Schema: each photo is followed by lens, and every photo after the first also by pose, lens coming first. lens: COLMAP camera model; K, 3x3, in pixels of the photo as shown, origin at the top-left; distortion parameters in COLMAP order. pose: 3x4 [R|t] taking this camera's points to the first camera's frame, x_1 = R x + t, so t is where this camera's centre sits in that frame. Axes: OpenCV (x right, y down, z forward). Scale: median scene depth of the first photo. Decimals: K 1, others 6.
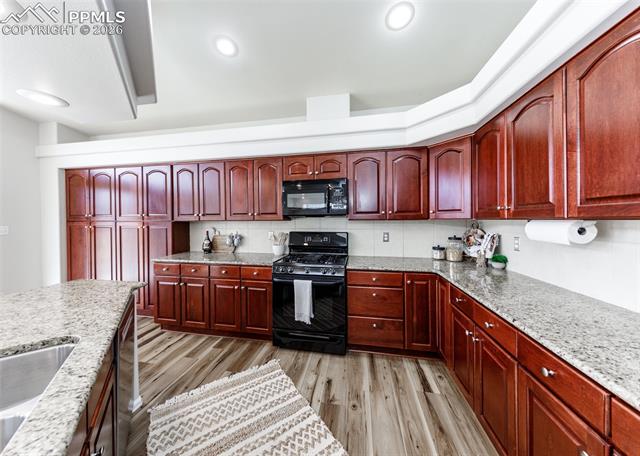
lens RADIAL K [[222.3, 0, 311.3], [0, 222.3, 222.4], [0, 0, 1]] dist [0.002264, 0.000066]
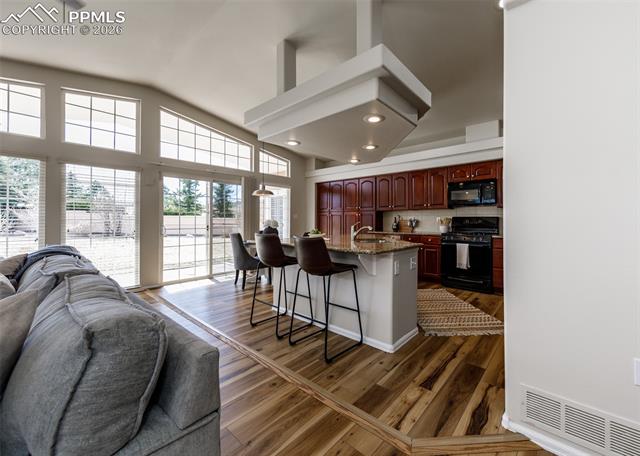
lens RADIAL K [[260.4, 0, 336.5], [0, 260.4, 221.9], [0, 0, 1]] dist [-0.002819, -0.000161]
pose [[0.874264, 0.008367, -0.485378, 0.076752], [-0.010931, 0.999937, -0.002453, 0.099654], [0.485327, 0.007451, 0.874301, -0.984454]]
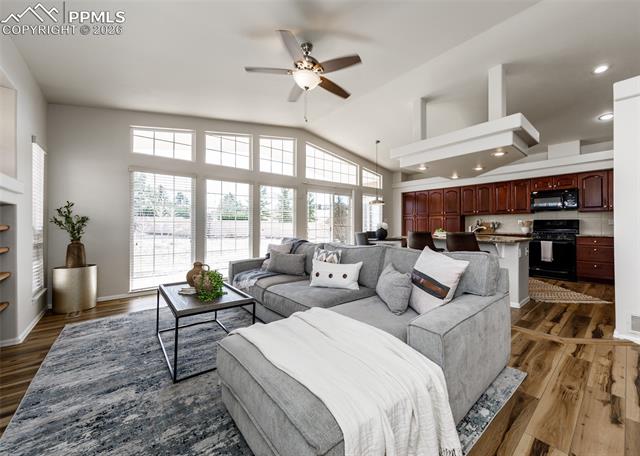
lens RADIAL K [[250.7, 0, 340.0], [0, 250.7, 225.8], [0, 0, 1]] dist [-0.004604, 0.000225]
pose [[0.794879, 0.005863, -0.606739, -0.131322], [-0.009943, 0.999945, -0.003363, 0.125050], [0.606686, 0.008705, 0.794894, -1.698647]]
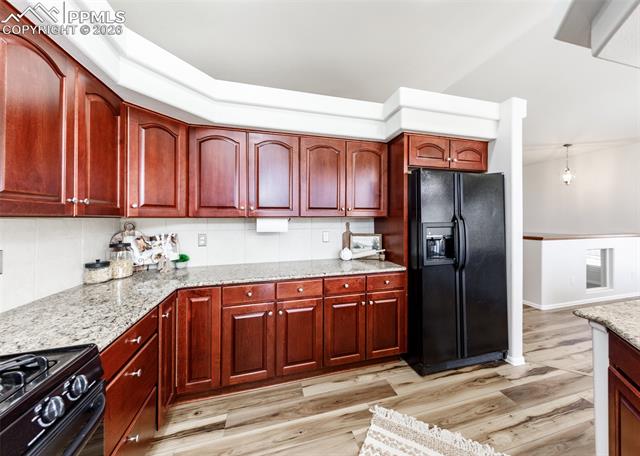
lens RADIAL K [[231.9, 0, 332.1], [0, 231.9, 218.5], [0, 0, 1]] dist [0.005538, -0.000611]
pose [[-0.473574, 0.008991, 0.880708, -0.302122], [0.015719, 0.999875, -0.001755, 0.000275], [-0.880614, 0.013012, -0.473656, 0.728477]]
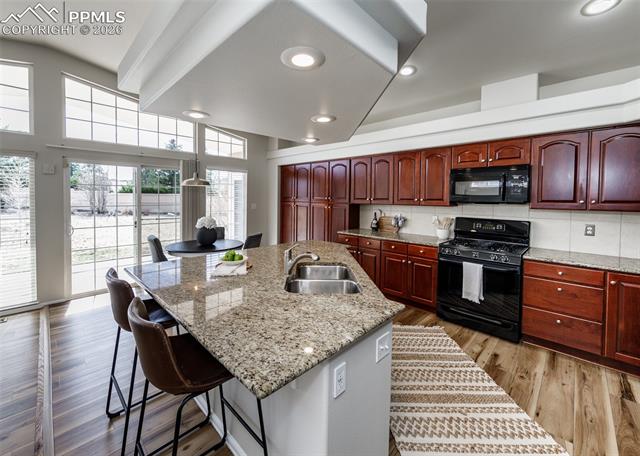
lens RADIAL K [[262.7, 0, 299.1], [0, 262.7, 205.3], [0, 0, 1]] dist [0.001792, -0.000631]
pose [[0.820048, 0.032051, -0.571396, 0.000753], [-0.020905, 0.999442, 0.026058, -0.033592], [0.571913, -0.009424, 0.820260, -0.470139]]
